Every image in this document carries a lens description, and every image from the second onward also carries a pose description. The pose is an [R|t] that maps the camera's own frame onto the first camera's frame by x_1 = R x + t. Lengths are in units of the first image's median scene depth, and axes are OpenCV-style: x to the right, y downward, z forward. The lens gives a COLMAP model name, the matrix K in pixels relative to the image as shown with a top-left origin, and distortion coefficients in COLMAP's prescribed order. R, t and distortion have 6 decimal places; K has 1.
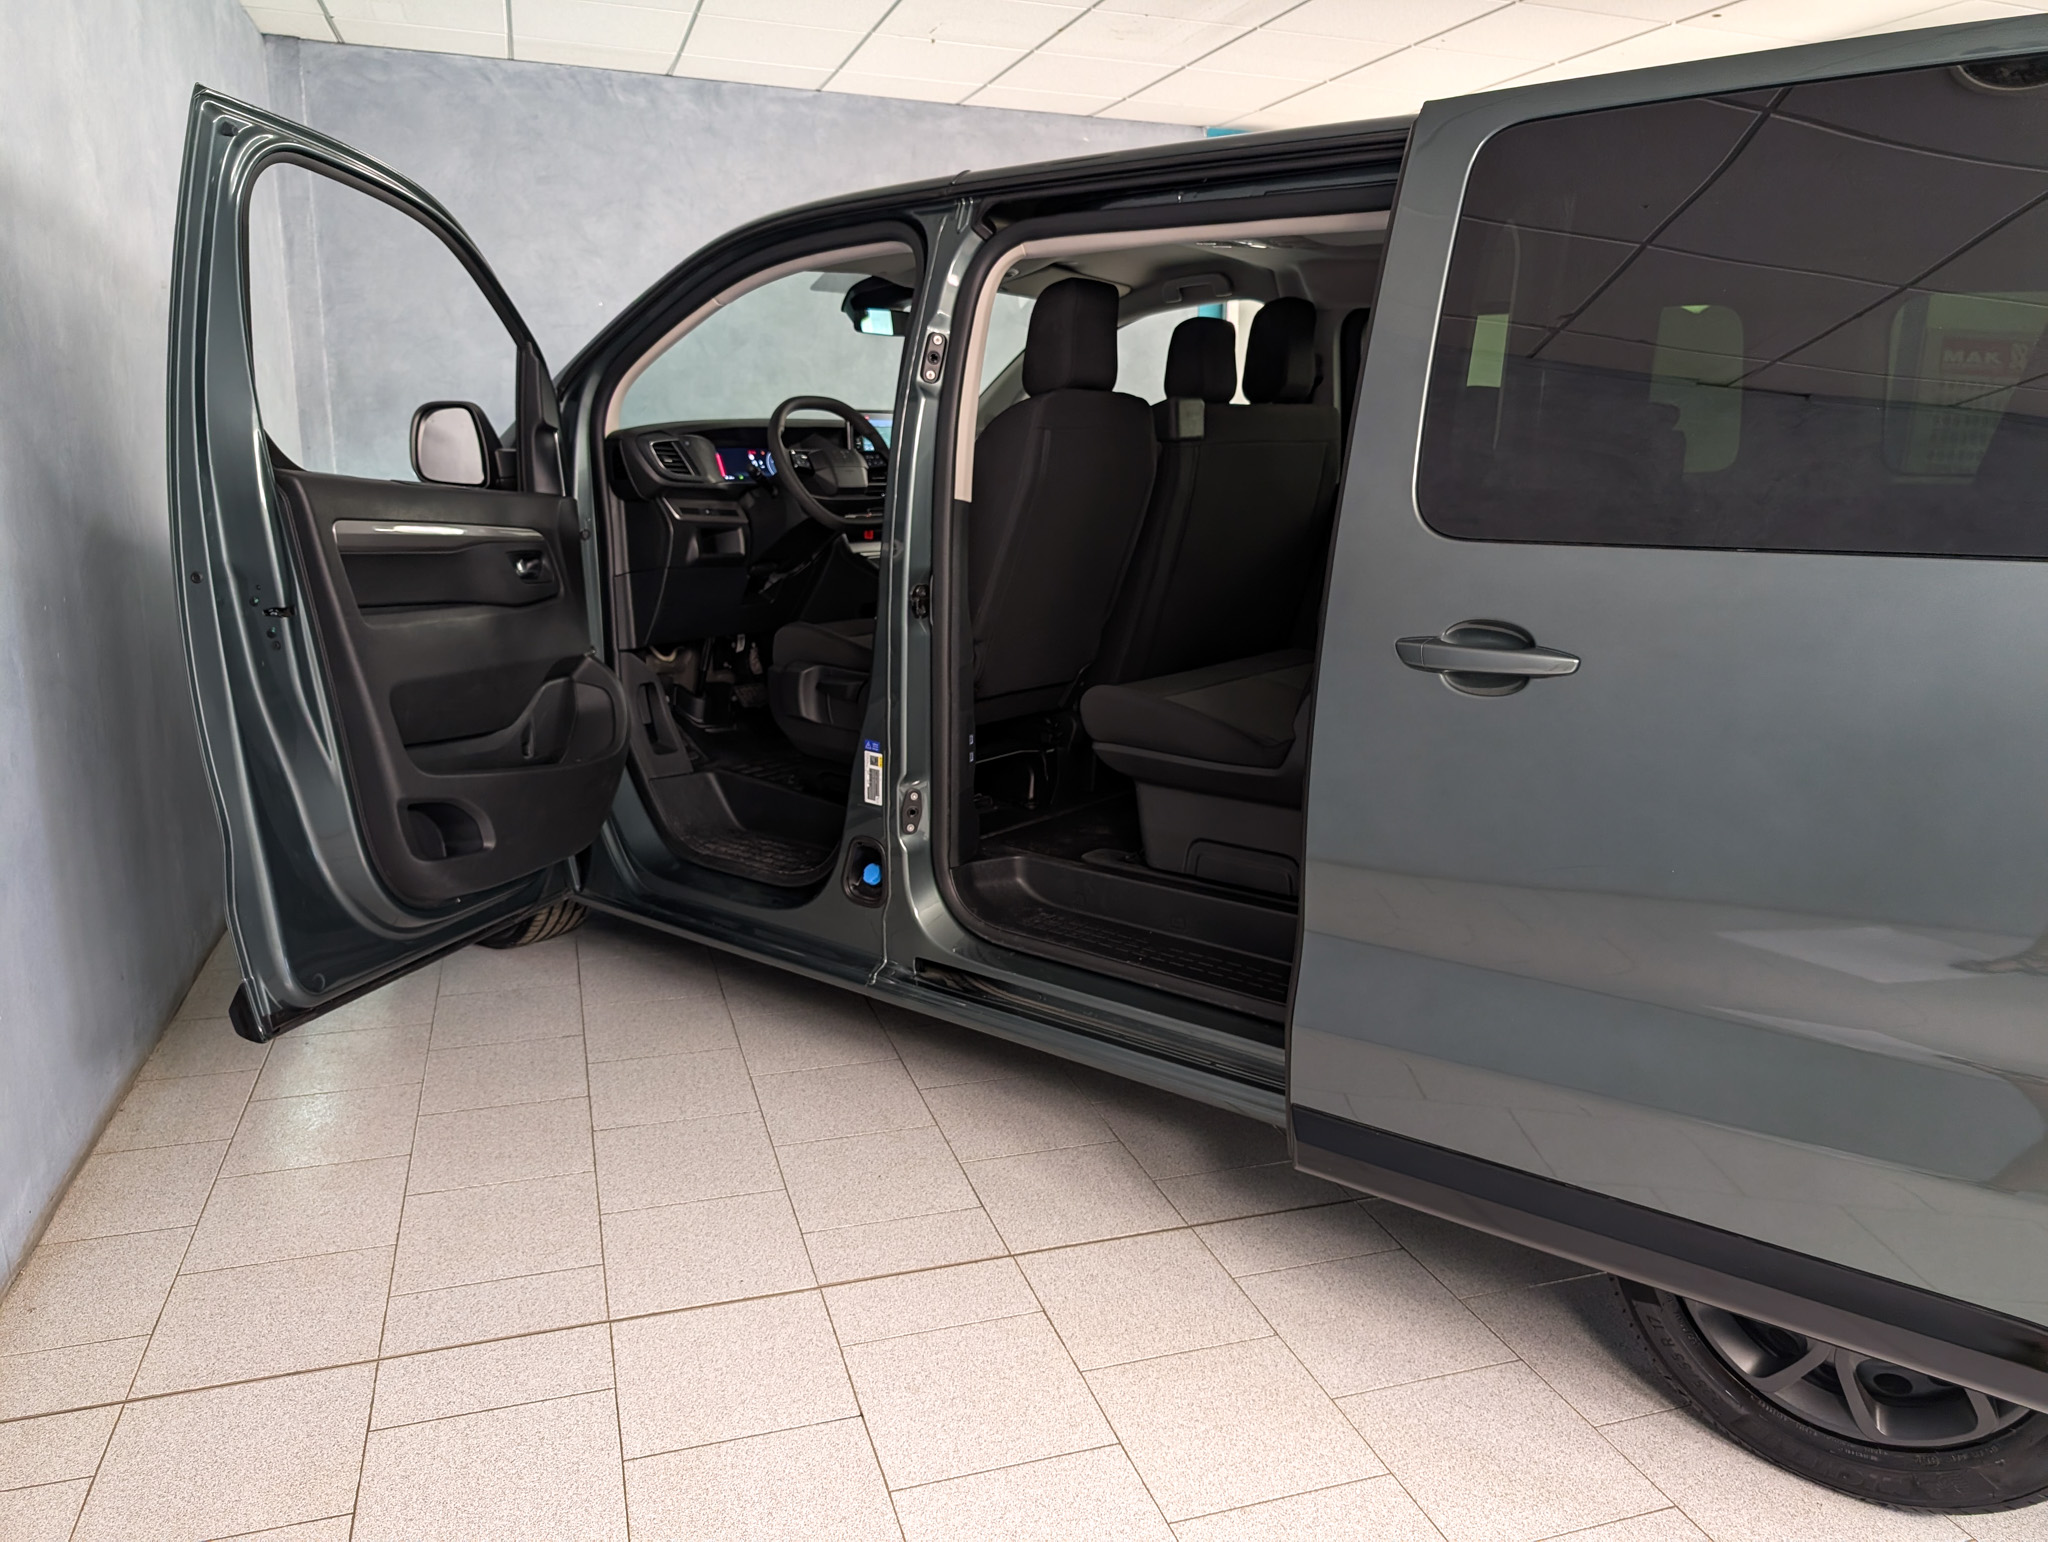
lens RADIAL K [[1478.4, 0, 1020.9], [0, 1478.4, 793.6], [0, 0, 1]] dist [0.009911, 0.000249]
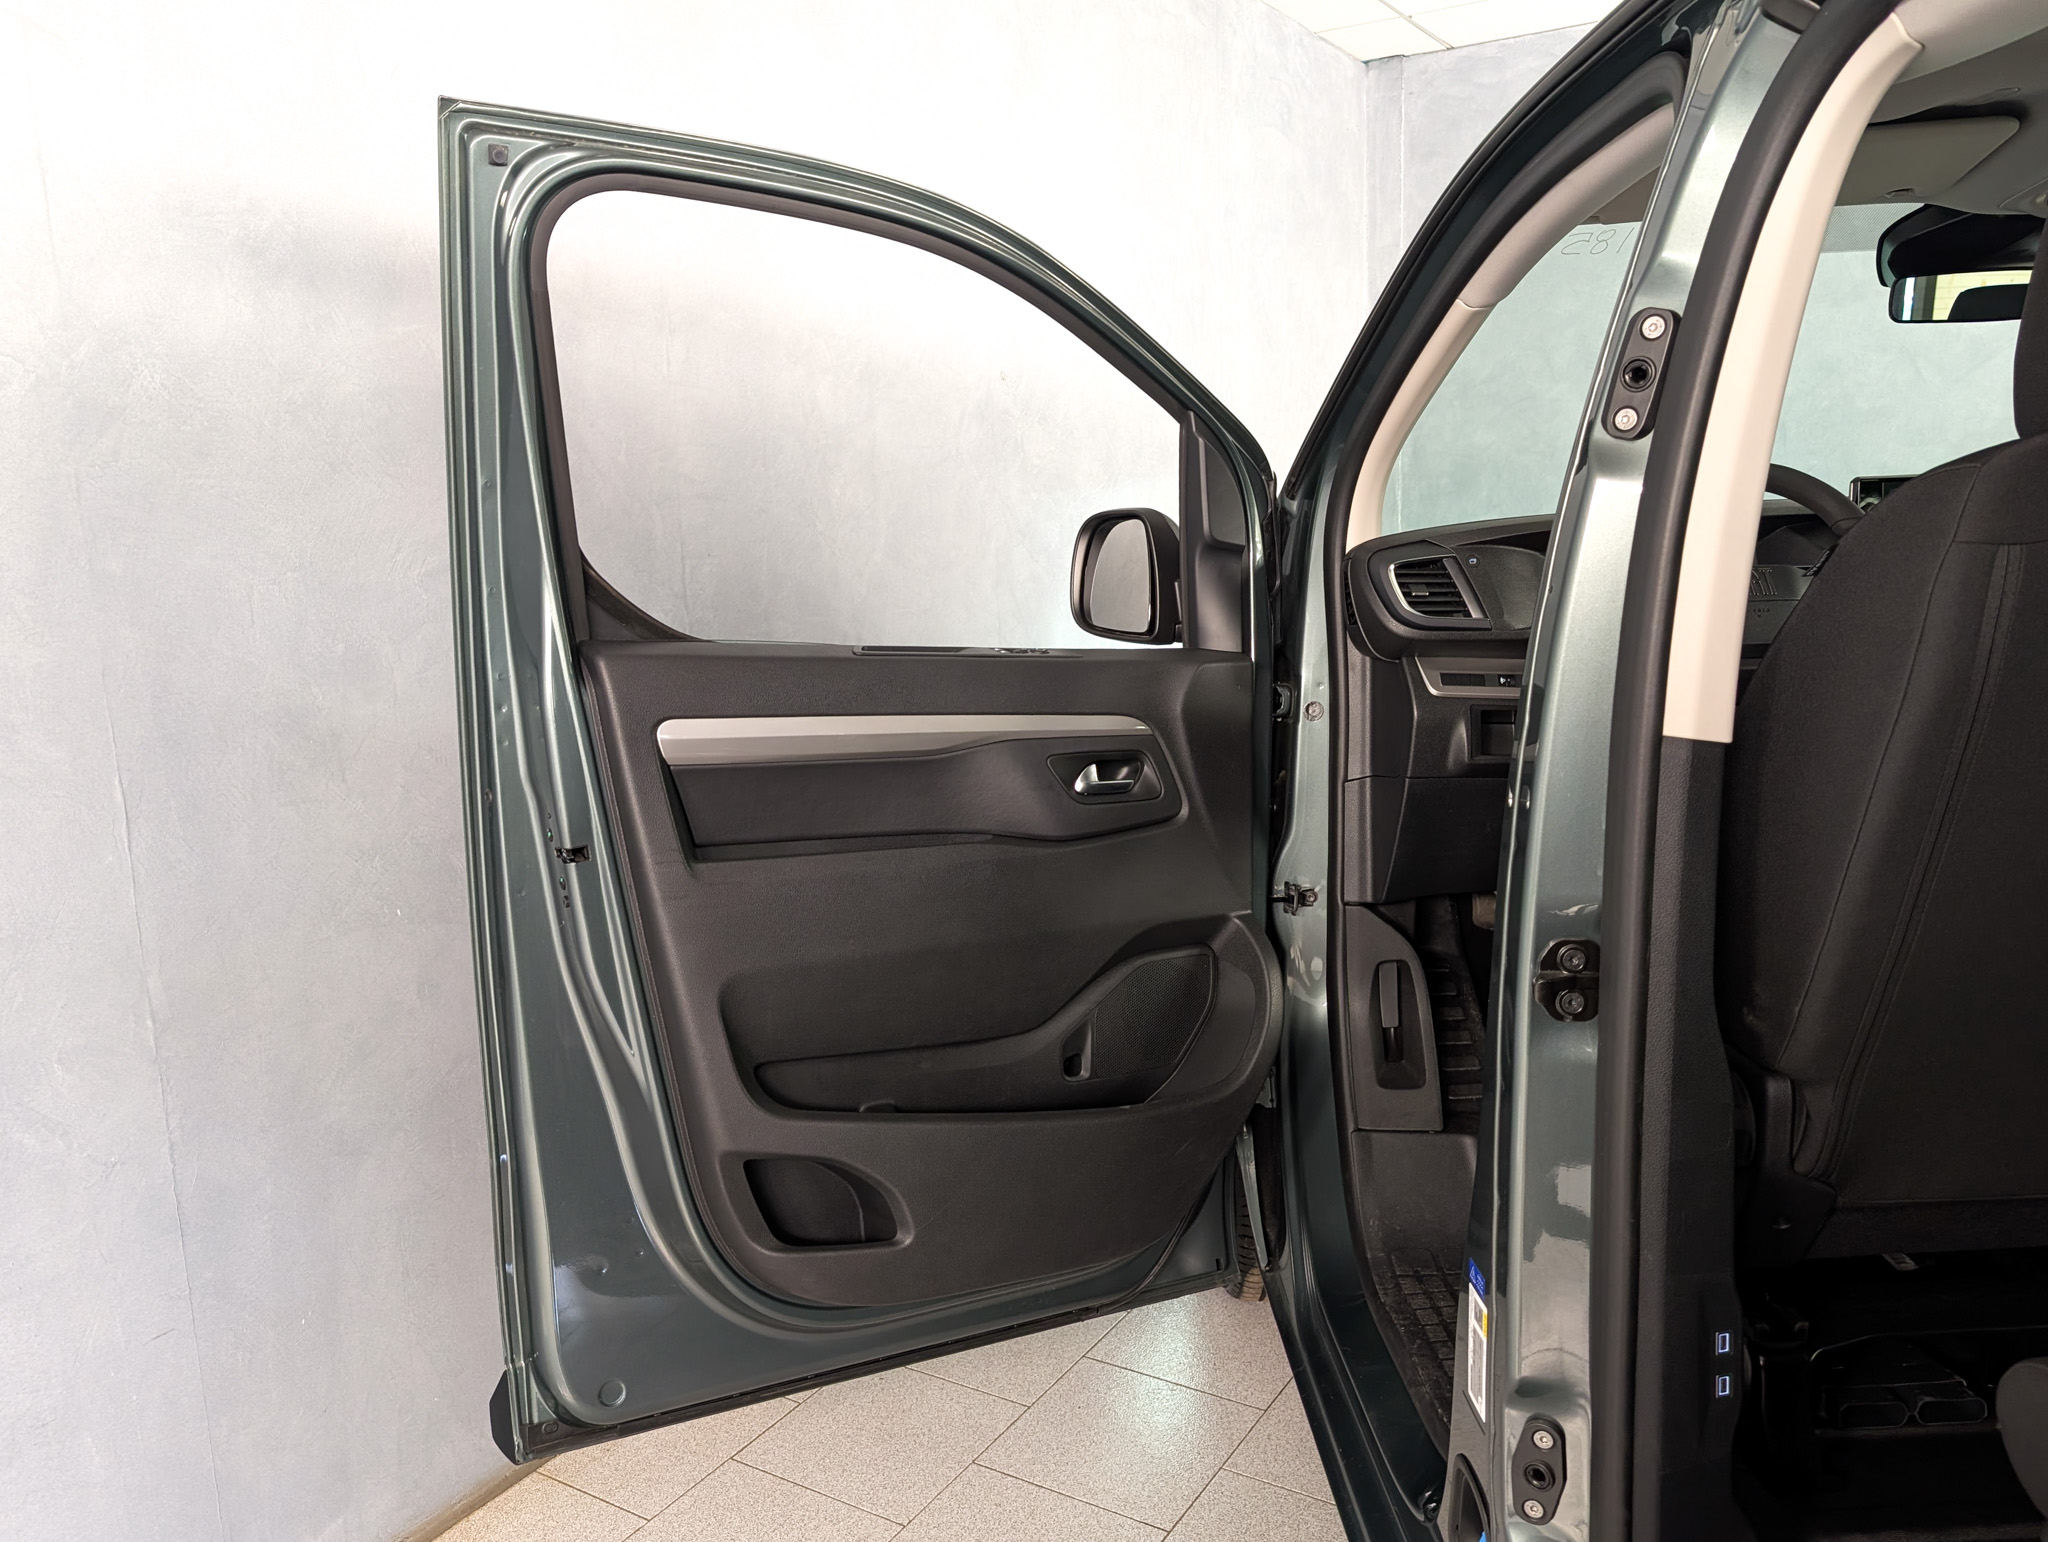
lens RADIAL K [[1566.8, 0, 1036.2], [0, 1566.8, 760.8], [0, 0, 1]] dist [0.036114, -0.008080]
pose [[0.649773, 0.083944, -0.755479, 0.126175], [-0.135493, 0.990757, -0.006449, -0.135368], [0.747955, 0.106553, 0.655141, 0.492994]]
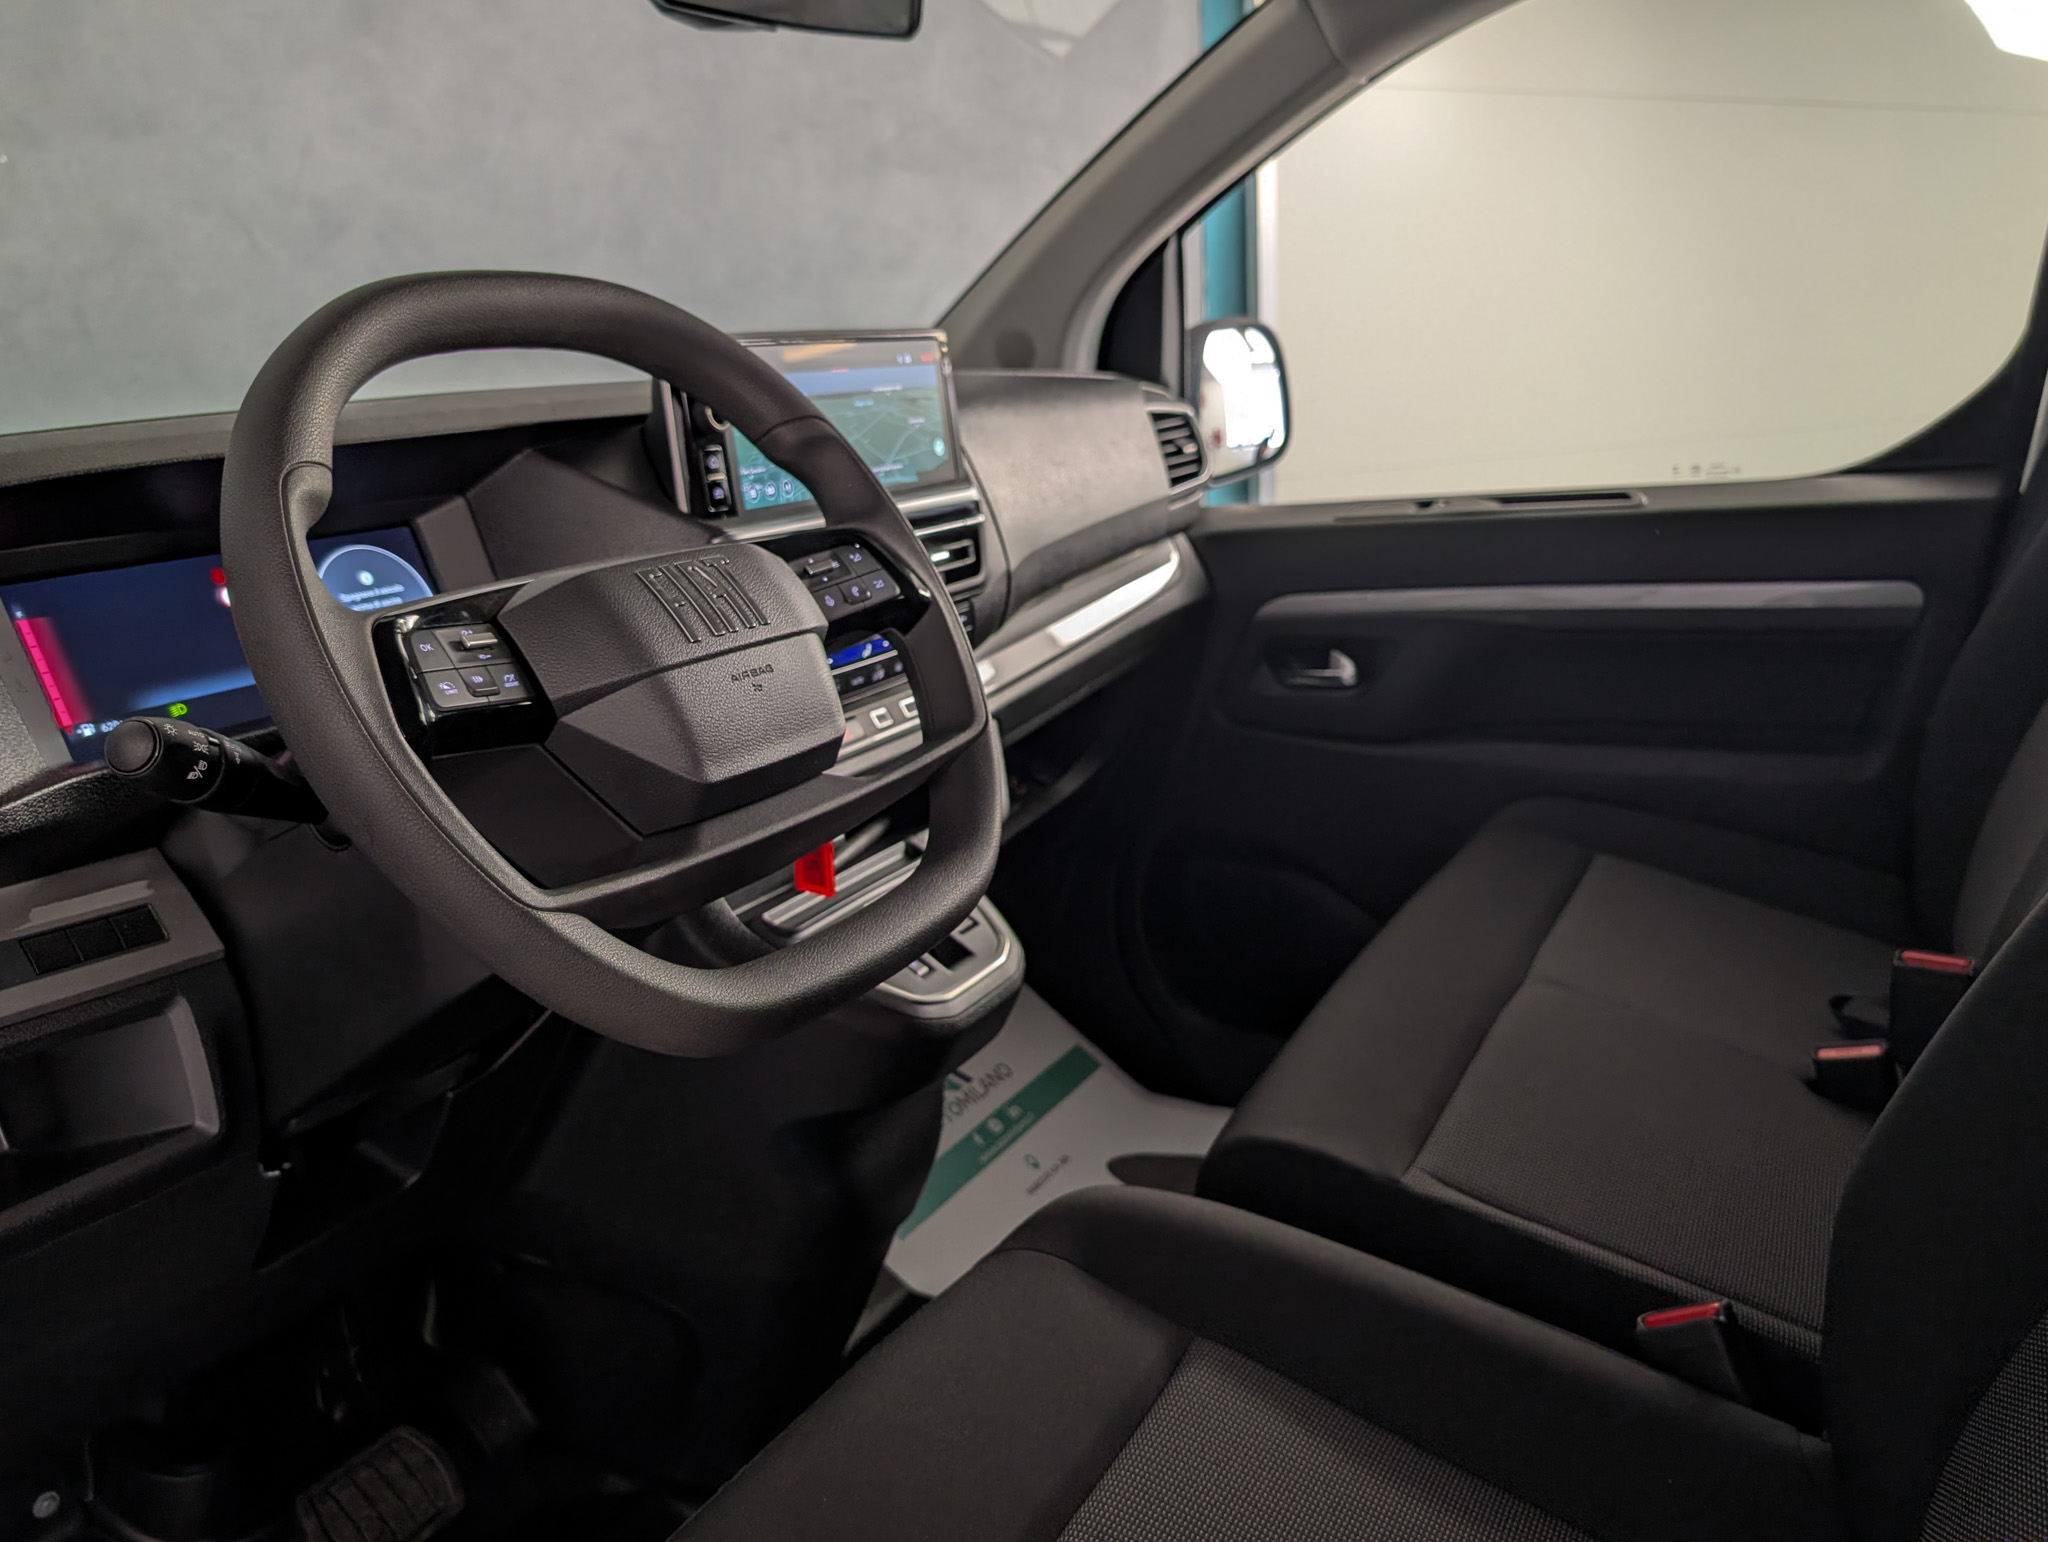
lens RADIAL K [[1602.1, 0, 1024.0], [0, 1602.1, 771.0], [0, 0, 1]] dist [-0.013113, -0.003561]
pose [[0.982668, -0.107952, 0.150696, -0.115168], [0.105882, 0.994141, 0.021722, -0.209322], [-0.152158, -0.005389, 0.988342, 0.812241]]
